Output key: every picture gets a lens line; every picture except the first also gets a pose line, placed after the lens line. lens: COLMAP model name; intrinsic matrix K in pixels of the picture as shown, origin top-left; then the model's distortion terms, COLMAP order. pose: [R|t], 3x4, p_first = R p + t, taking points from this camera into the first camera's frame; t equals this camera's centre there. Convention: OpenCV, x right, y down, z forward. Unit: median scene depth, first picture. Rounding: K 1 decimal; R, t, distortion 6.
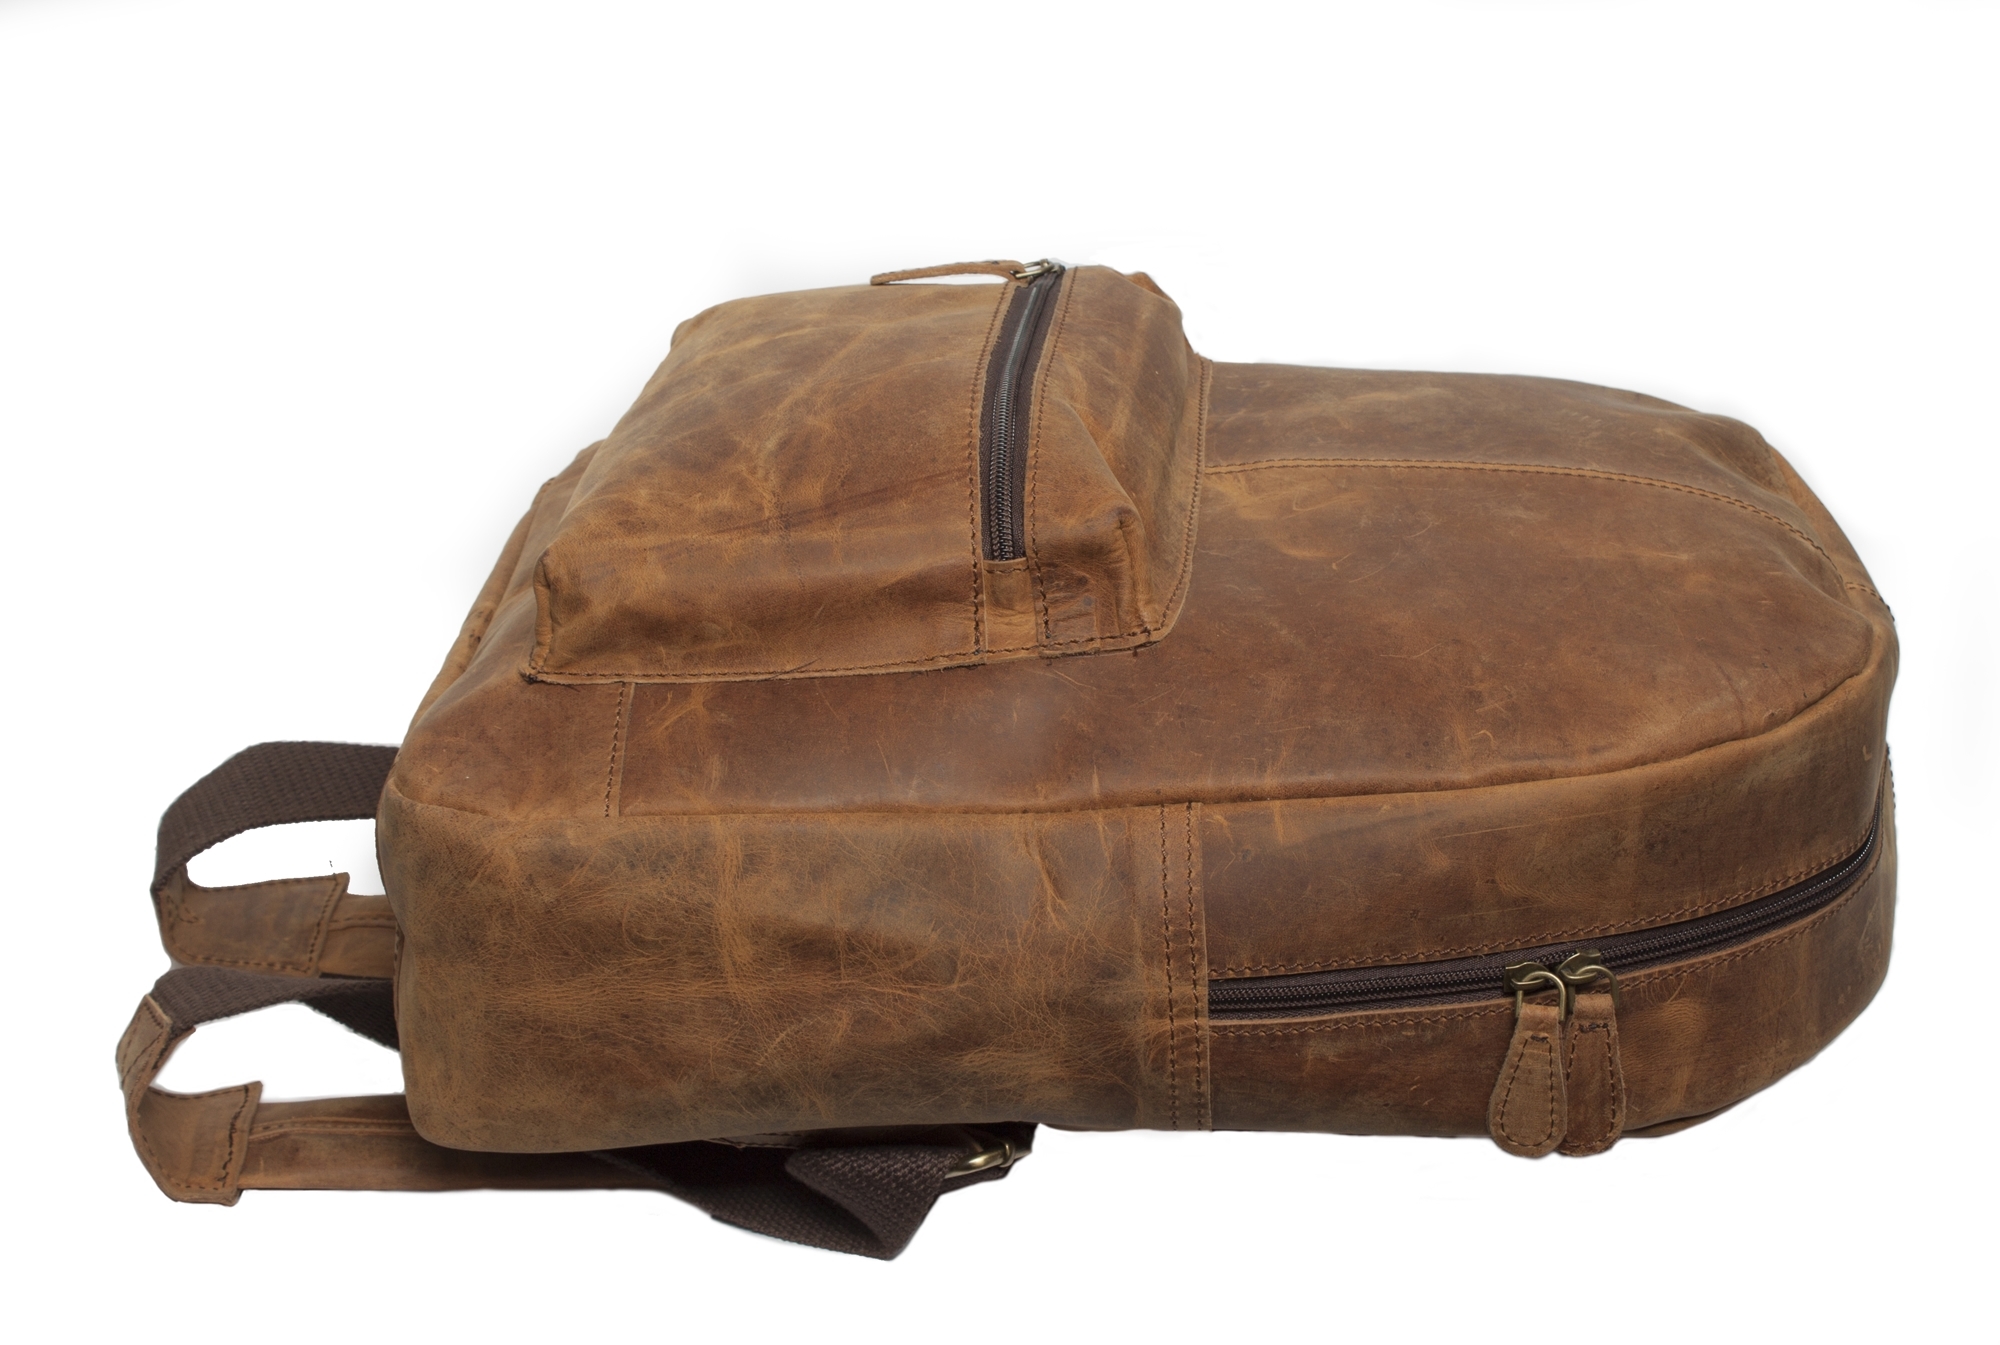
lens RADIAL K [[3747.7, 0, 1010.3], [0, 3747.7, 675.8], [0, 0, 1]] dist [-0.093626, 0.000000]
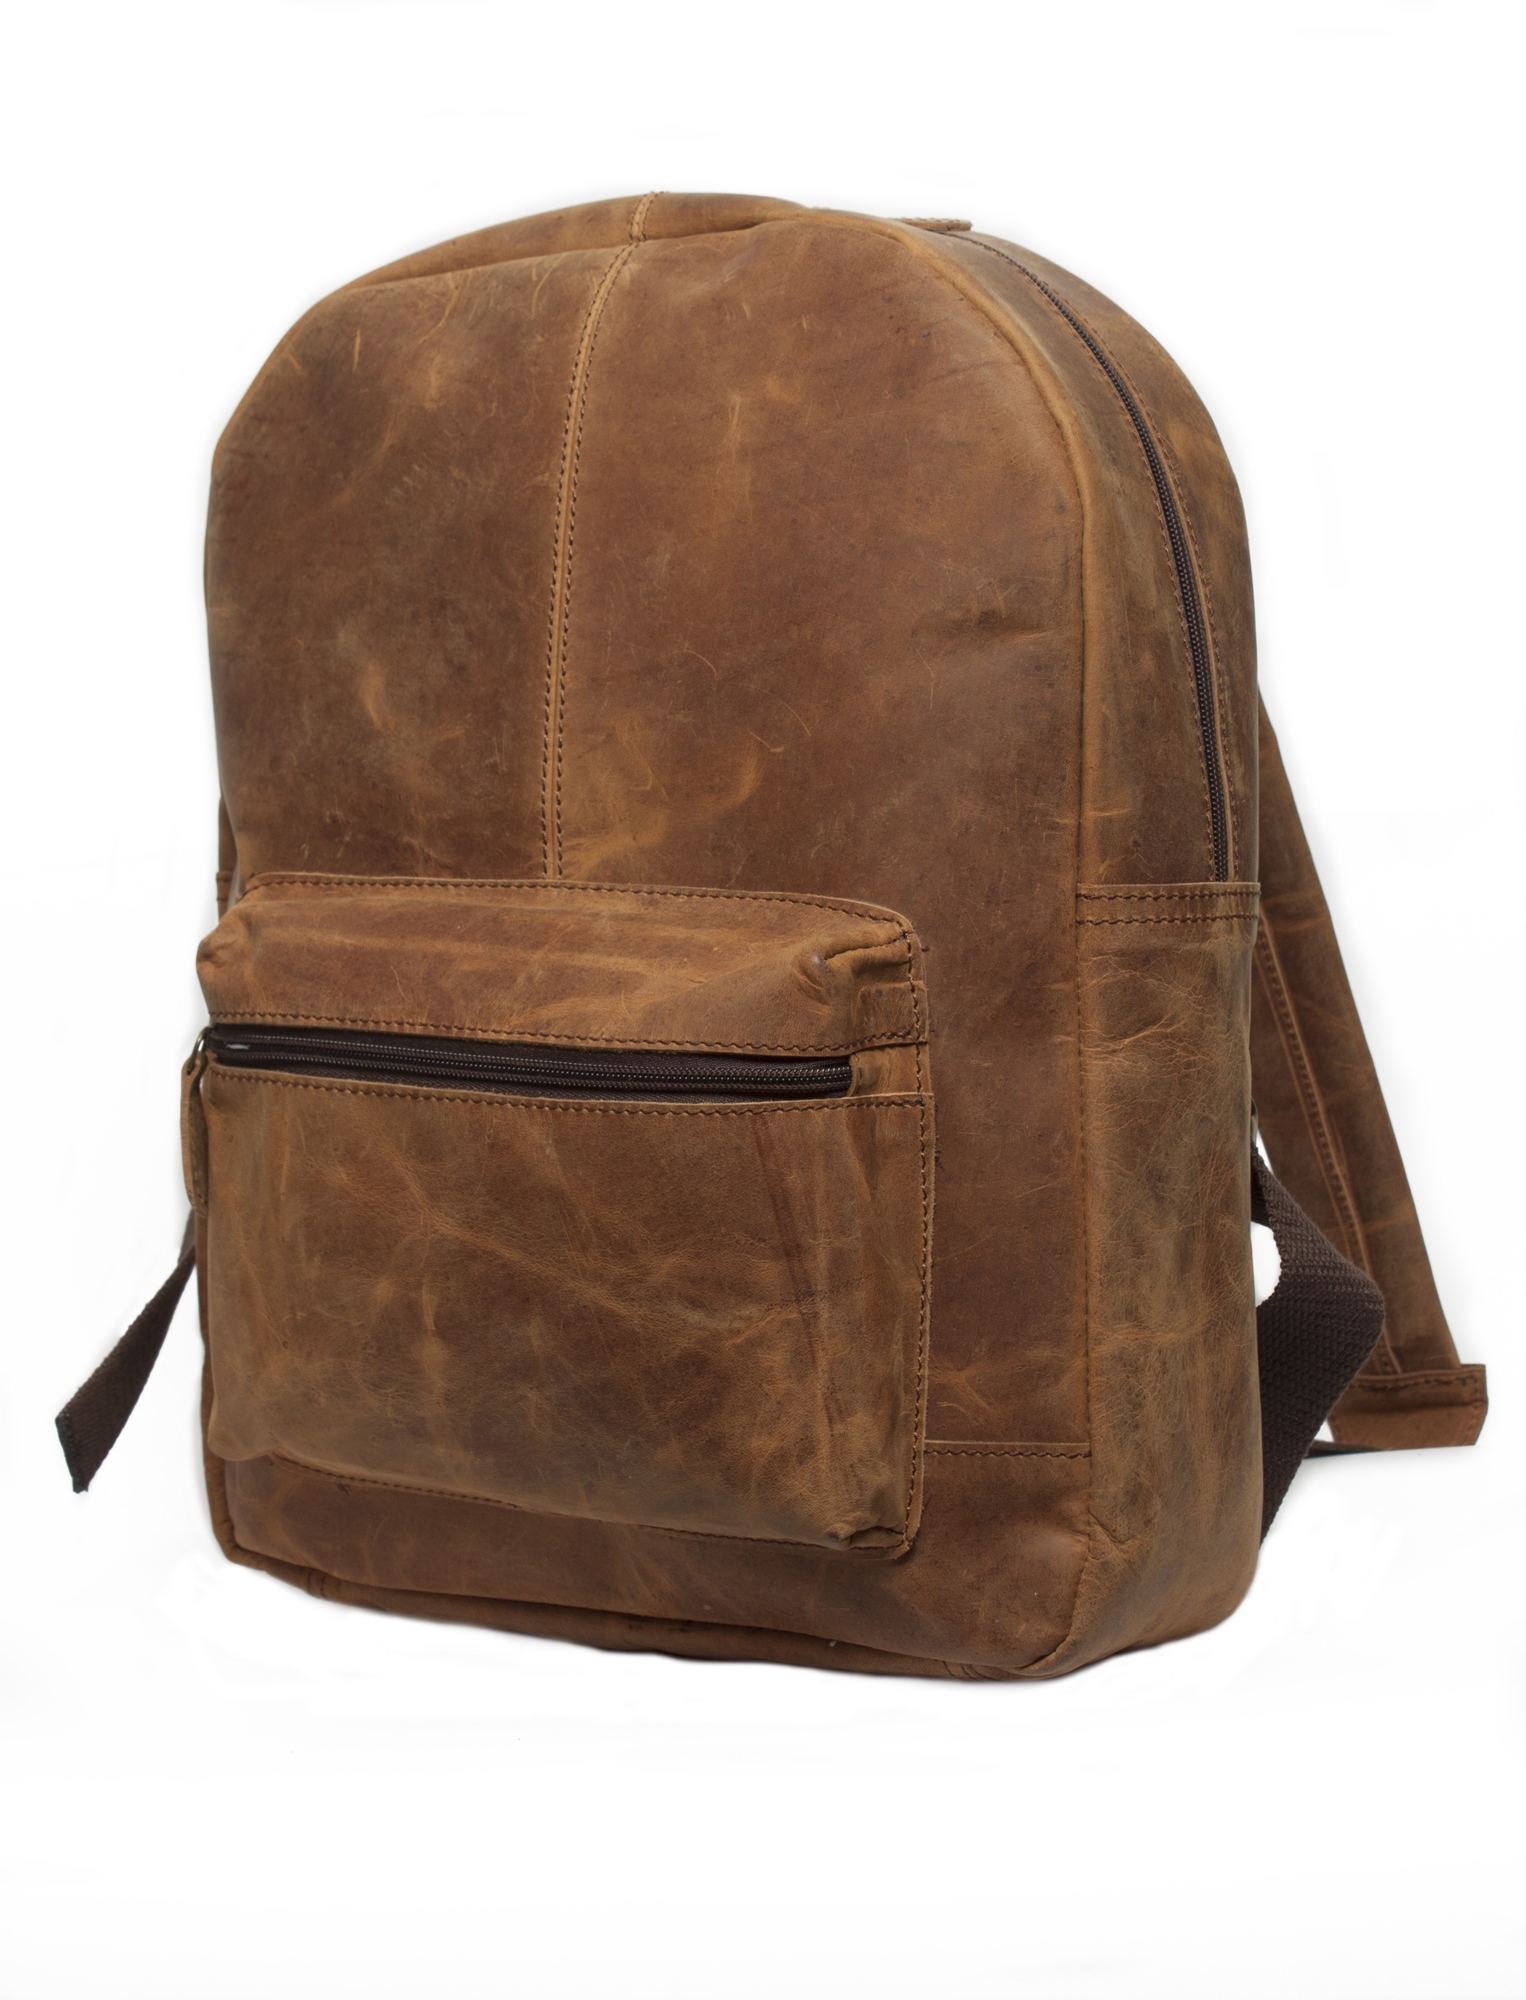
lens RADIAL K [[4276.7, 0, 757.7], [0, 4276.7, 996.4], [0, 0, 1]] dist [-0.045596, 0.000000]
pose [[-0.018184, -0.999065, 0.039217, -0.024695], [0.814556, 0.007943, 0.580031, -0.711834], [-0.579800, 0.042492, 0.813650, 0.077251]]
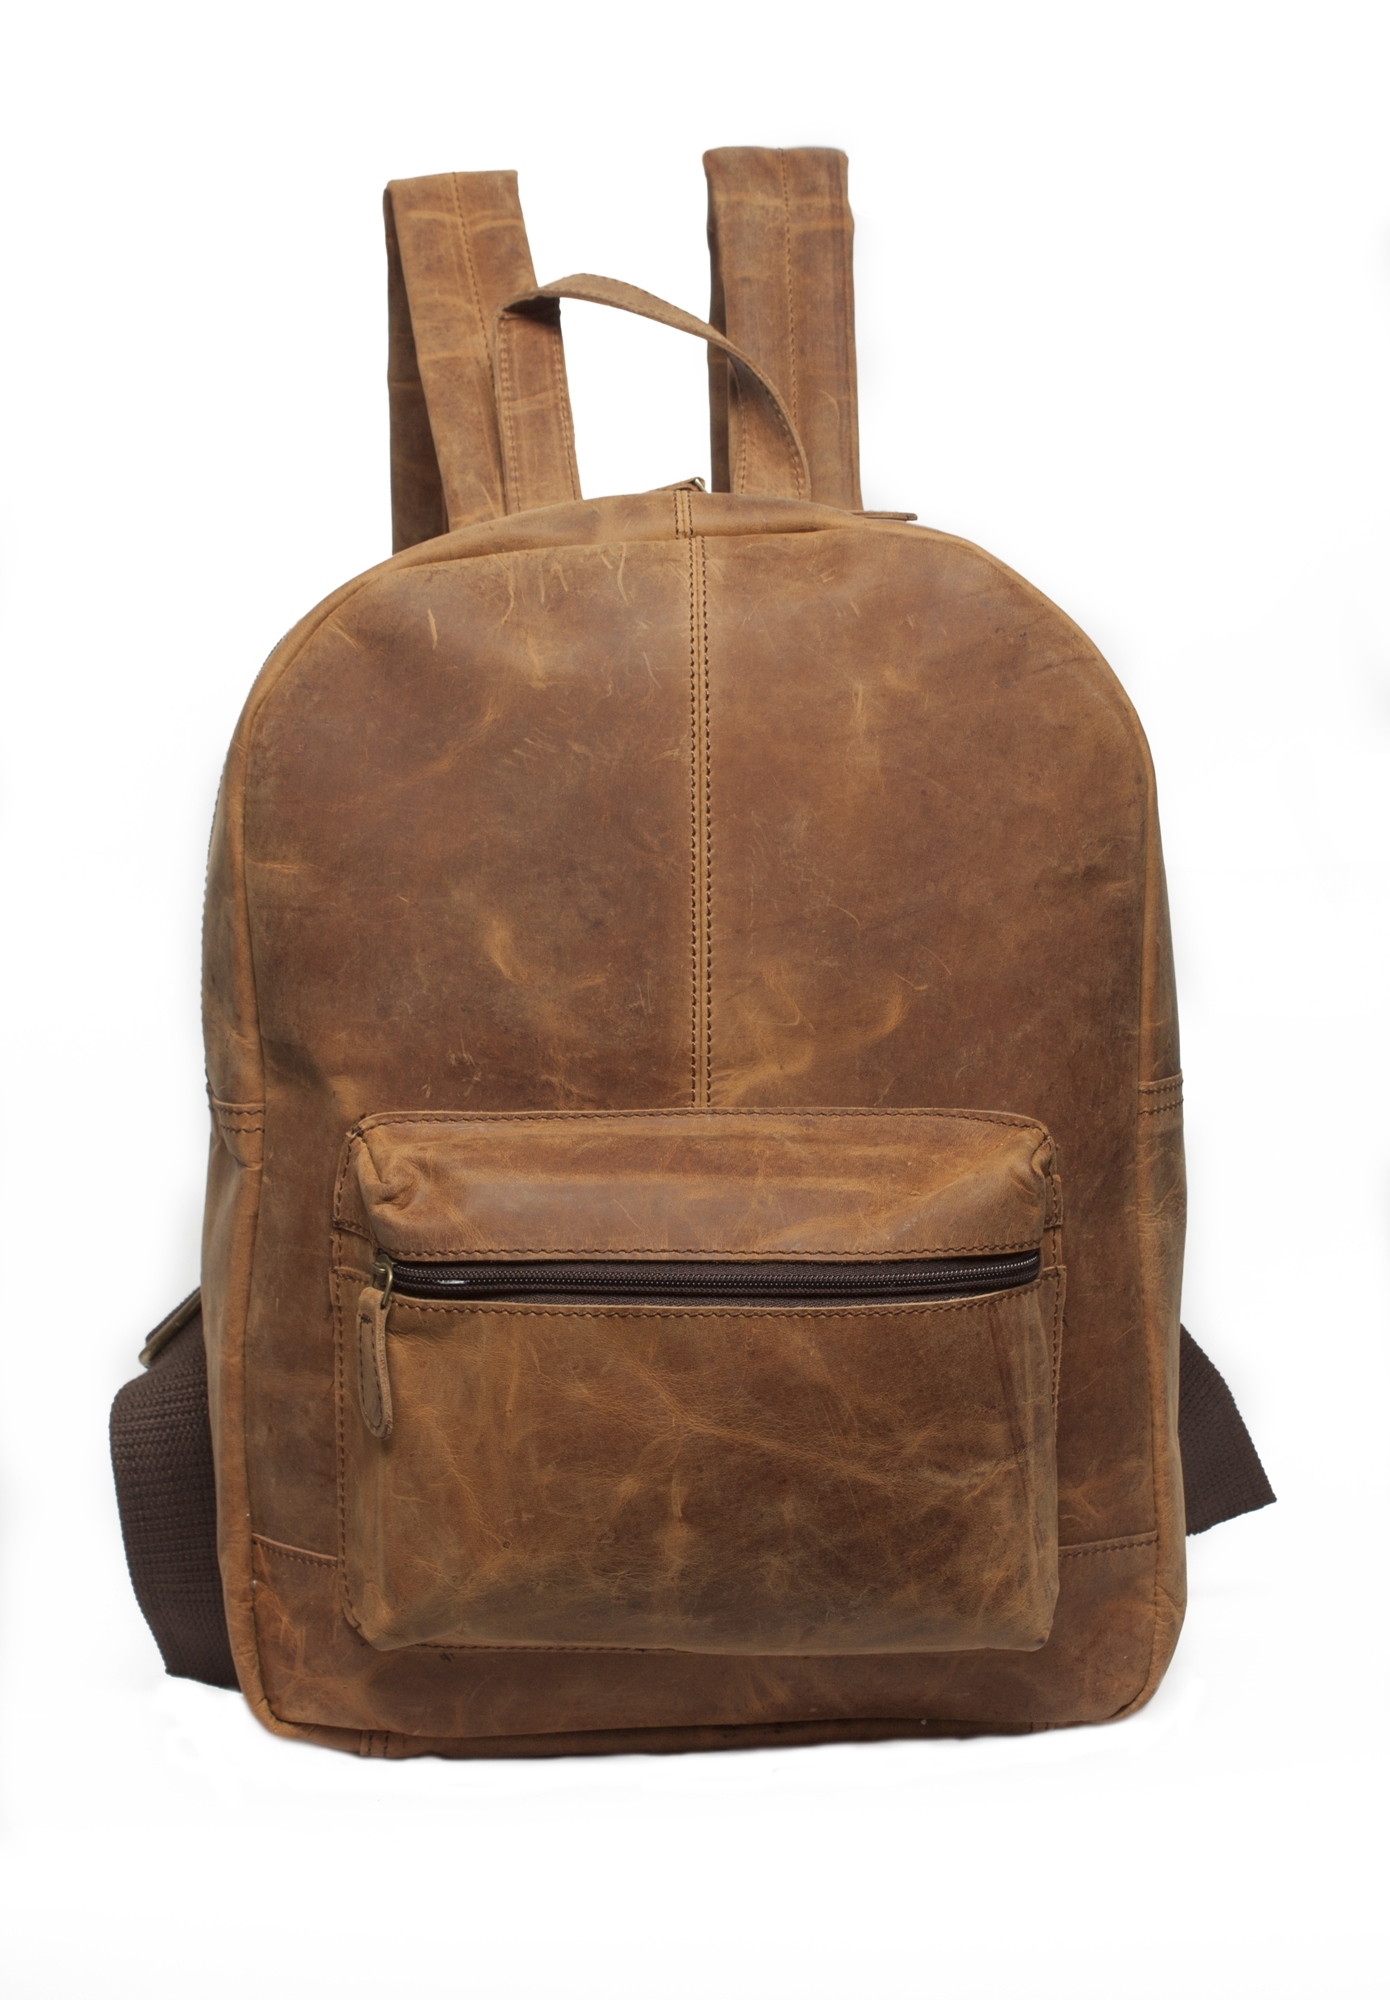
lens RADIAL K [[3770.4, 0, 699.8], [0, 3770.4, 1016.8], [0, 0, 1]] dist [-0.135647, 0.000000]
pose [[-0.085262, -0.995686, -0.036599, 0.129620], [0.350068, -0.064327, 0.934513, -1.187626], [-0.932836, 0.066866, 0.354042, 0.660865]]
